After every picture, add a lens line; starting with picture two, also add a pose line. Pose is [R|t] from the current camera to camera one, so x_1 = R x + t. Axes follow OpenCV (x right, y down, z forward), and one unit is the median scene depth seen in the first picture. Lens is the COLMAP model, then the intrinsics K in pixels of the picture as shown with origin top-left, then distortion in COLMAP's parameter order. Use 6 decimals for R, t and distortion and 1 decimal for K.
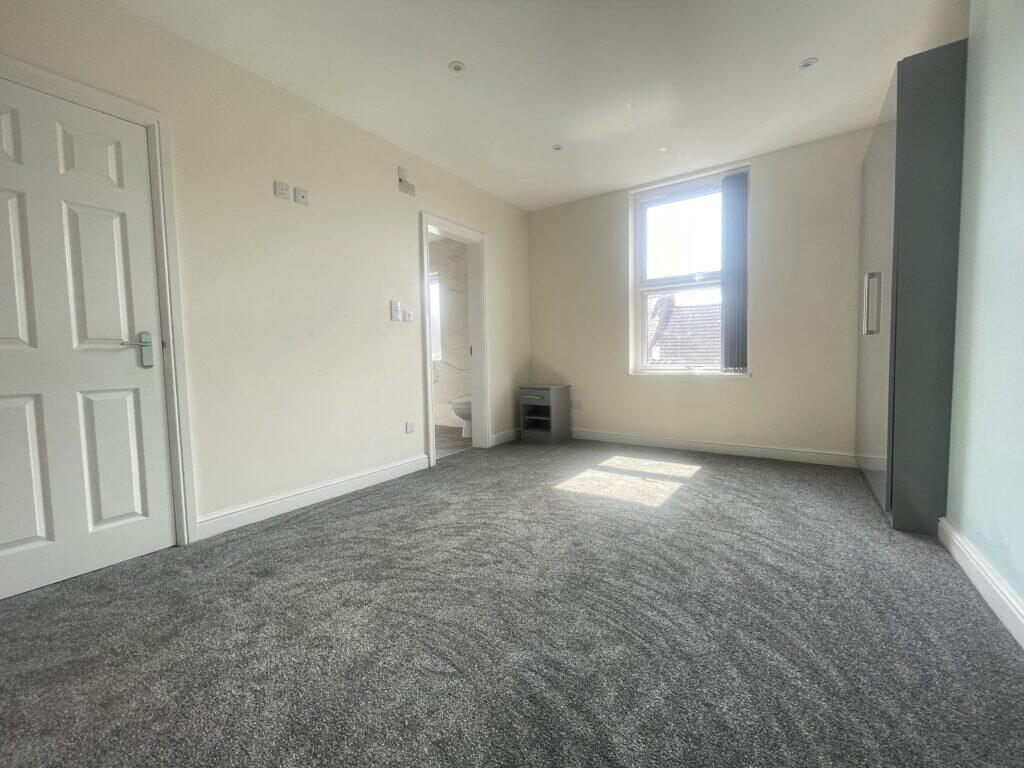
lens RADIAL K [[416.0, 0, 509.3], [0, 416.0, 374.5], [0, 0, 1]] dist [0.003314, 0.001804]
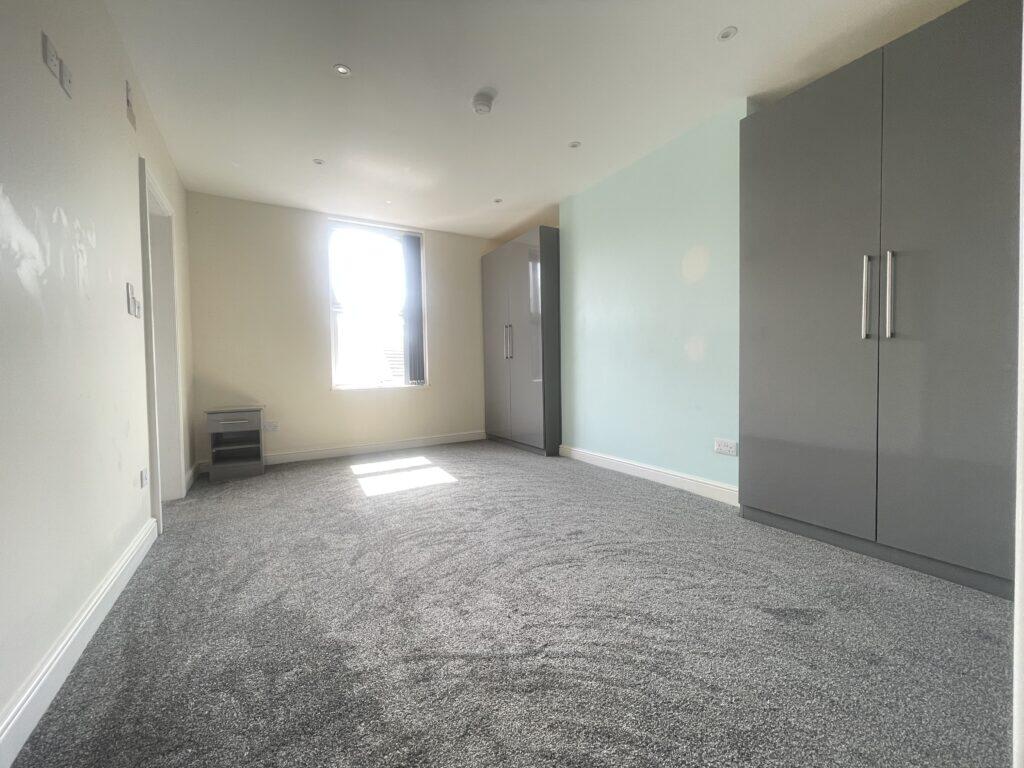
lens RADIAL K [[416.0, 0, 508.2], [0, 416.0, 384.9], [0, 0, 1]] dist [0.003314, 0.001804]
pose [[0.423124, -0.027200, 0.905664, -0.541190], [0.054126, 0.998523, 0.004701, 0.005447], [-0.904454, 0.047031, 0.423971, 0.178386]]
